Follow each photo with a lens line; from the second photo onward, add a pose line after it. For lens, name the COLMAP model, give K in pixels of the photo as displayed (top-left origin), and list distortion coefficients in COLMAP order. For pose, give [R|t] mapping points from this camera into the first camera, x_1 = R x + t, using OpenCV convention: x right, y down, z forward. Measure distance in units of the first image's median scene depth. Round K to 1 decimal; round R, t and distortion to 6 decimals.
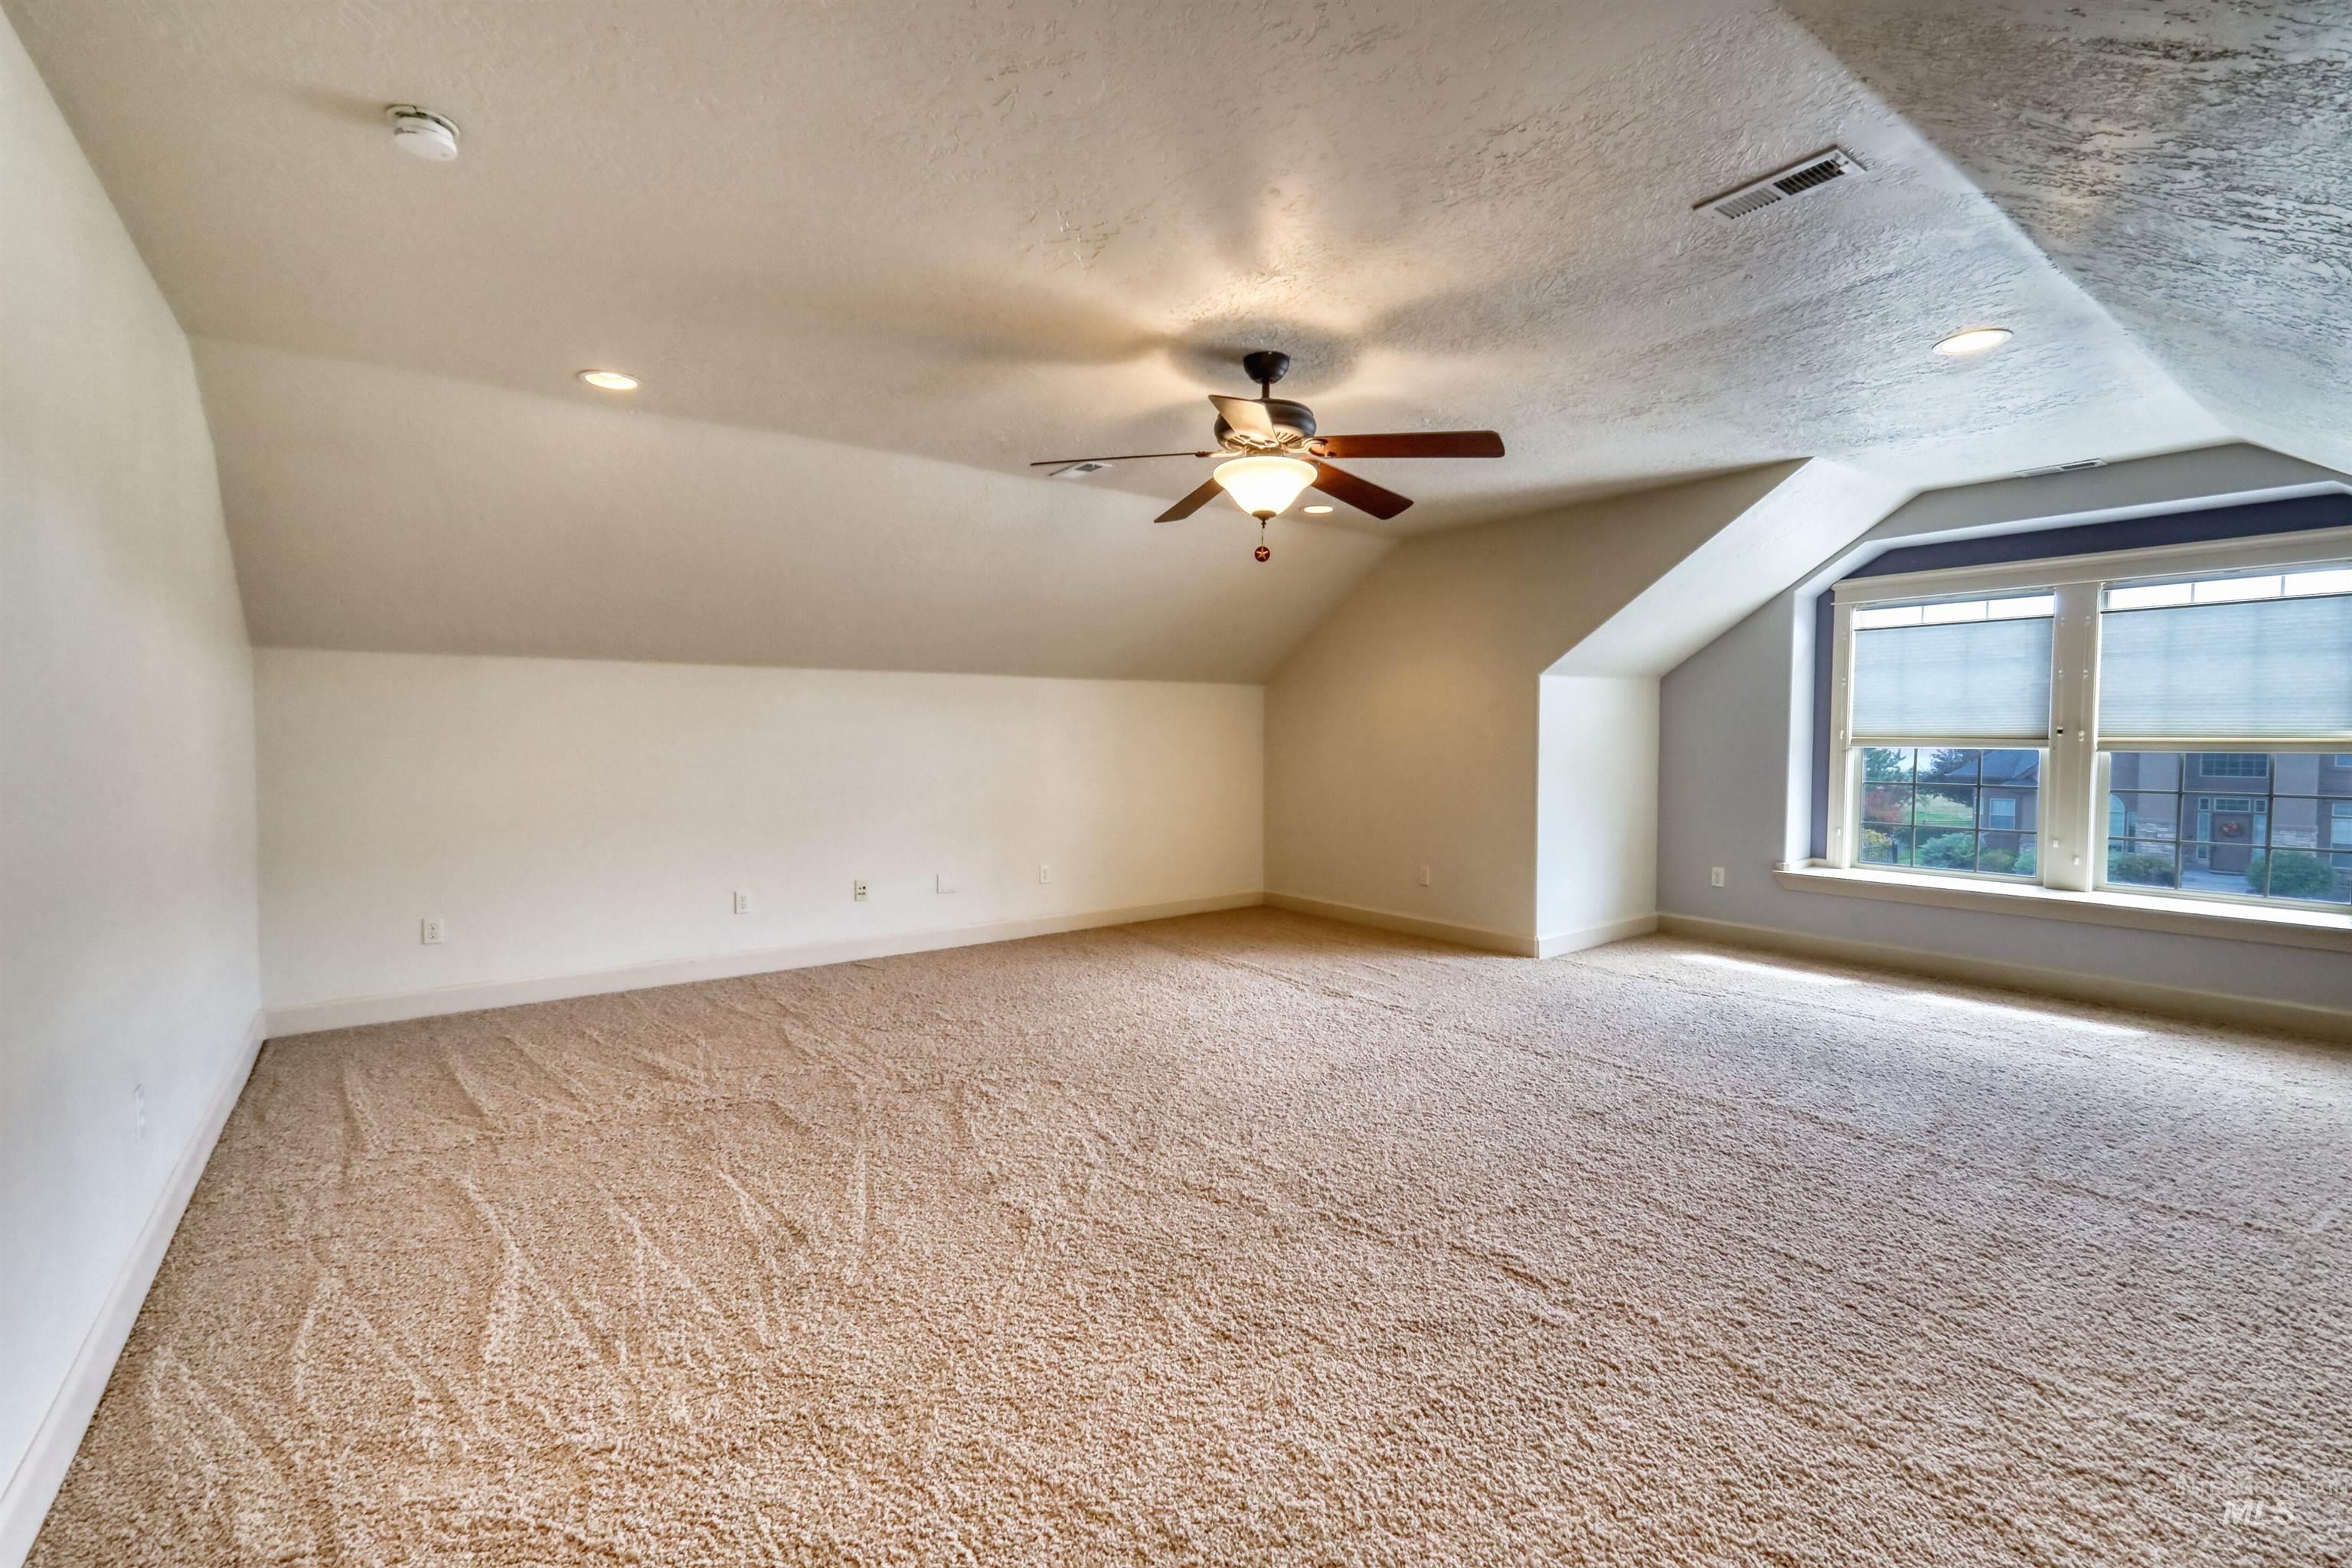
lens RADIAL K [[1018.6, 0, 1176.4], [0, 1018.6, 777.2], [0, 0, 1]] dist [0.002824, -0.000128]
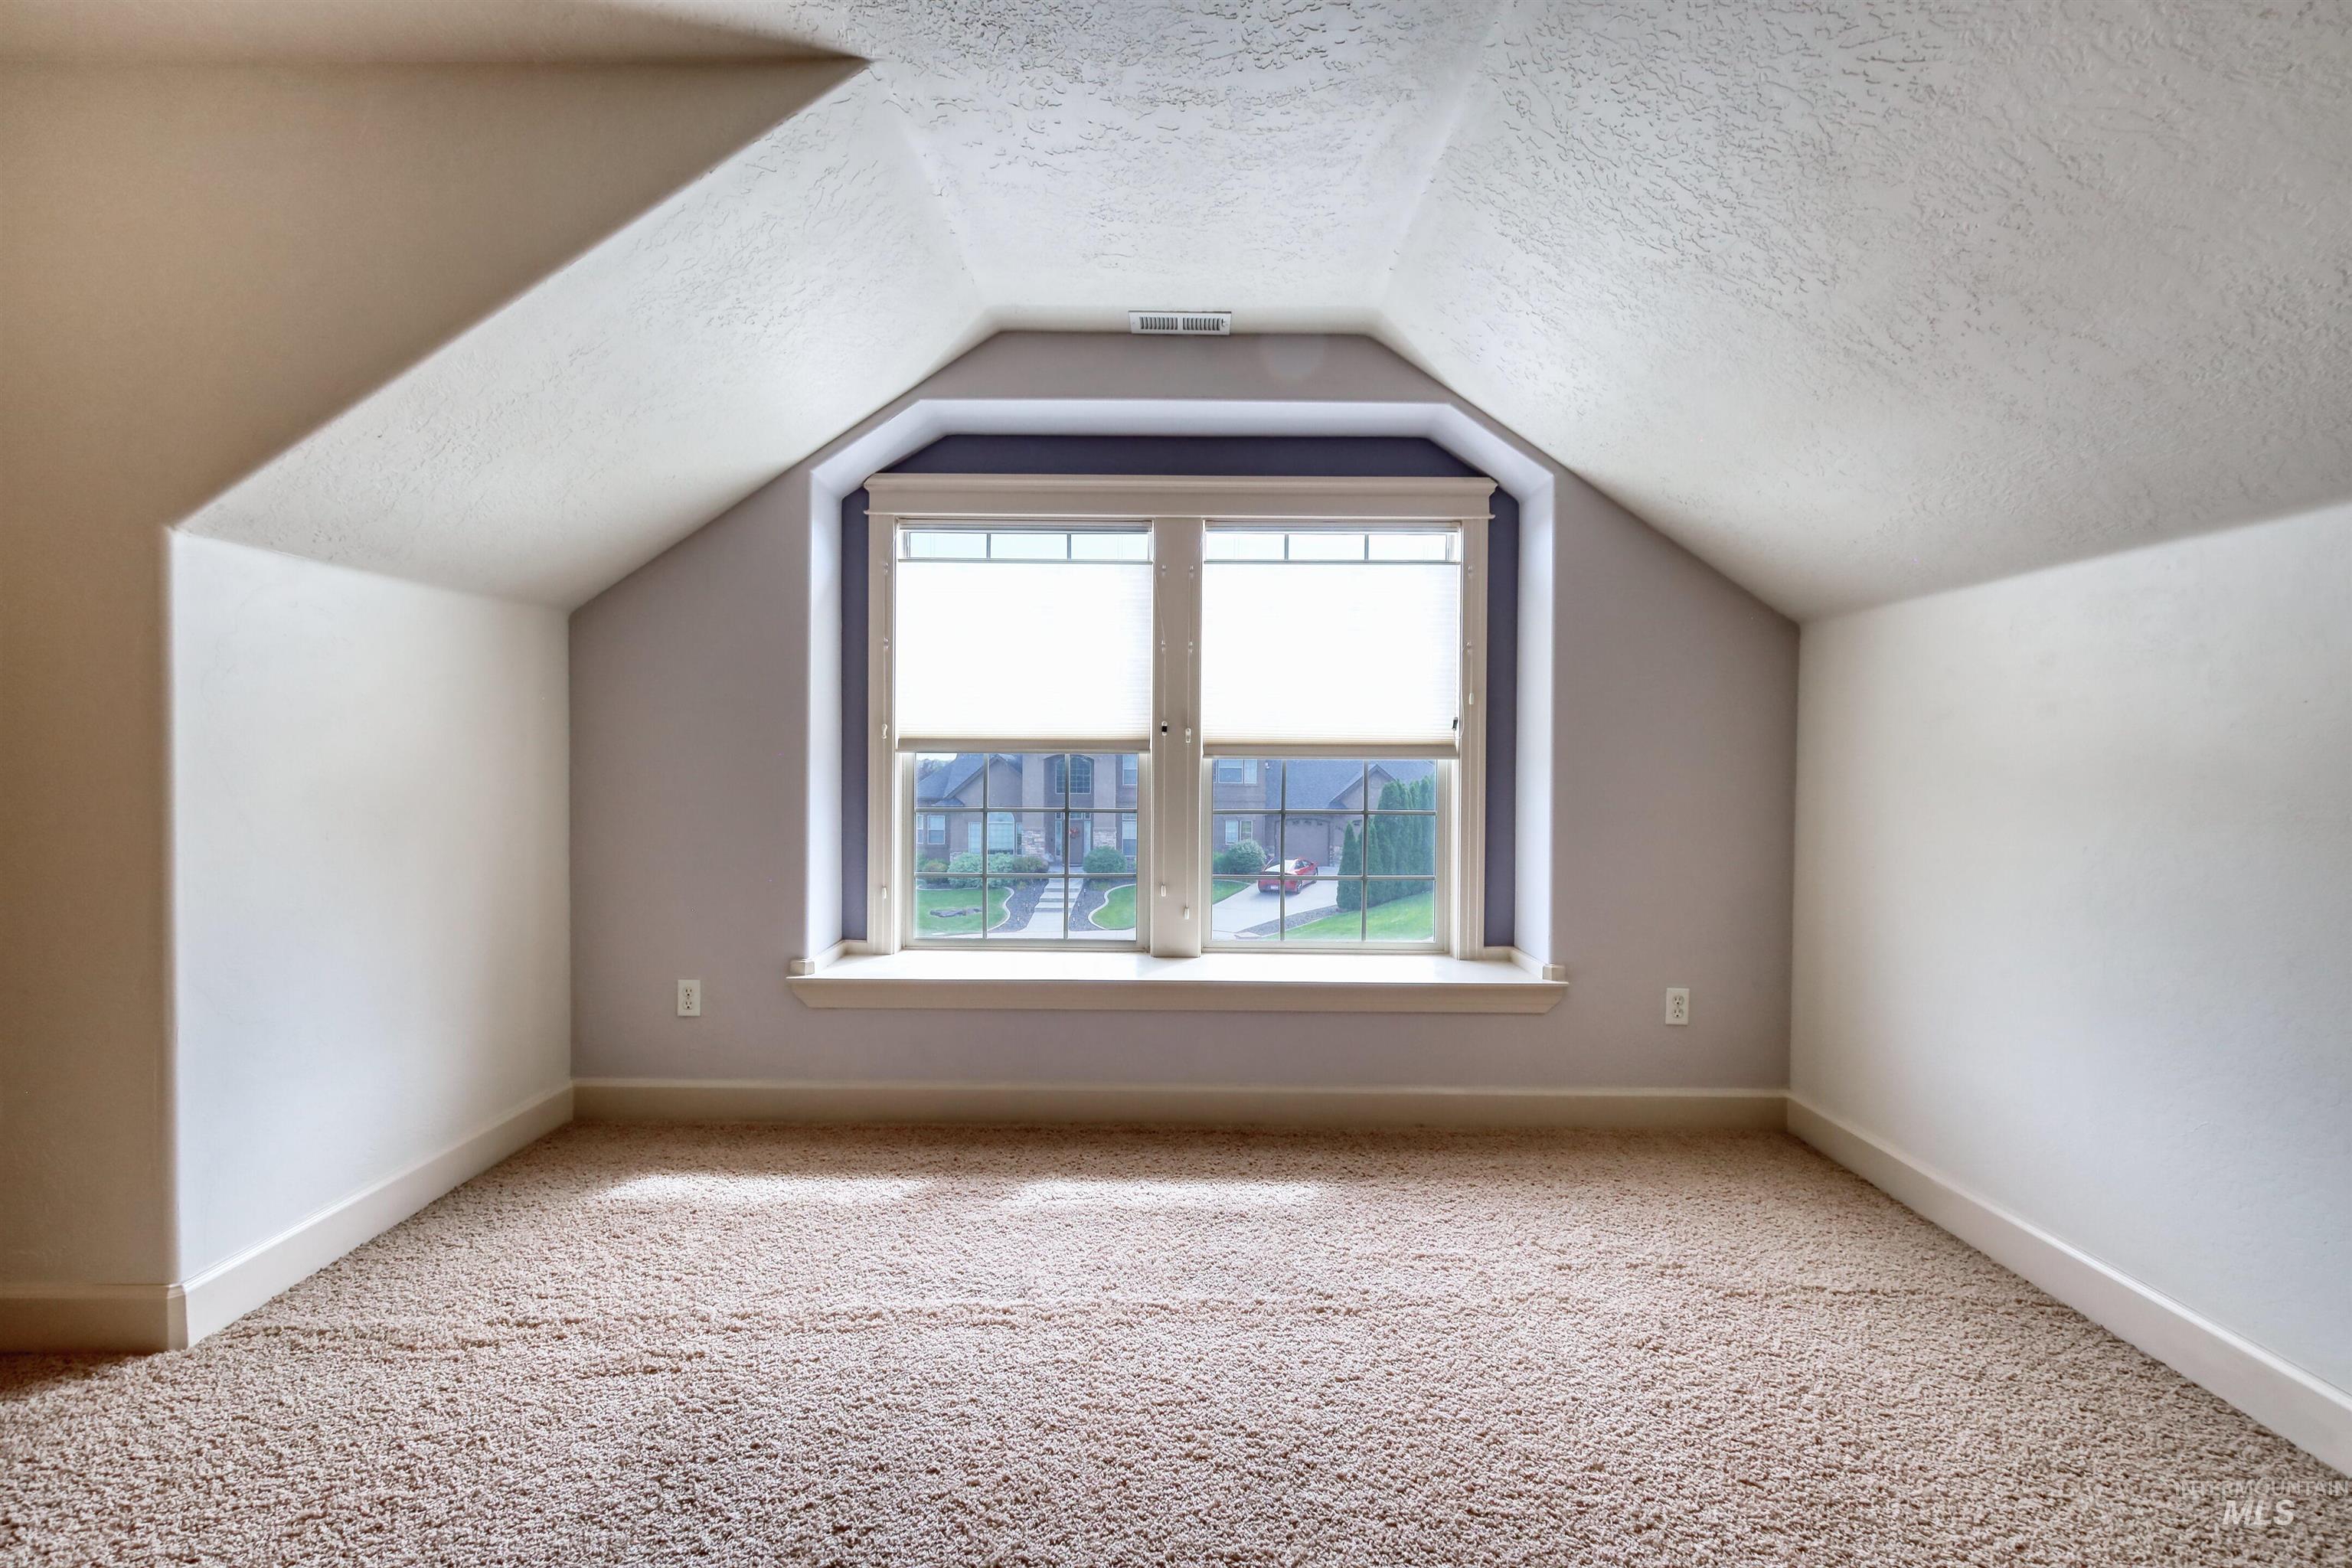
lens RADIAL K [[1018.6, 0, 1176.4], [0, 1018.6, 777.2], [0, 0, 1]] dist [0.002824, -0.000128]
pose [[0.604430, -0.006453, 0.796632, 0.280651], [0.028329, 0.999509, -0.013397, -0.002214], [-0.796154, 0.030665, 0.604316, 0.506698]]
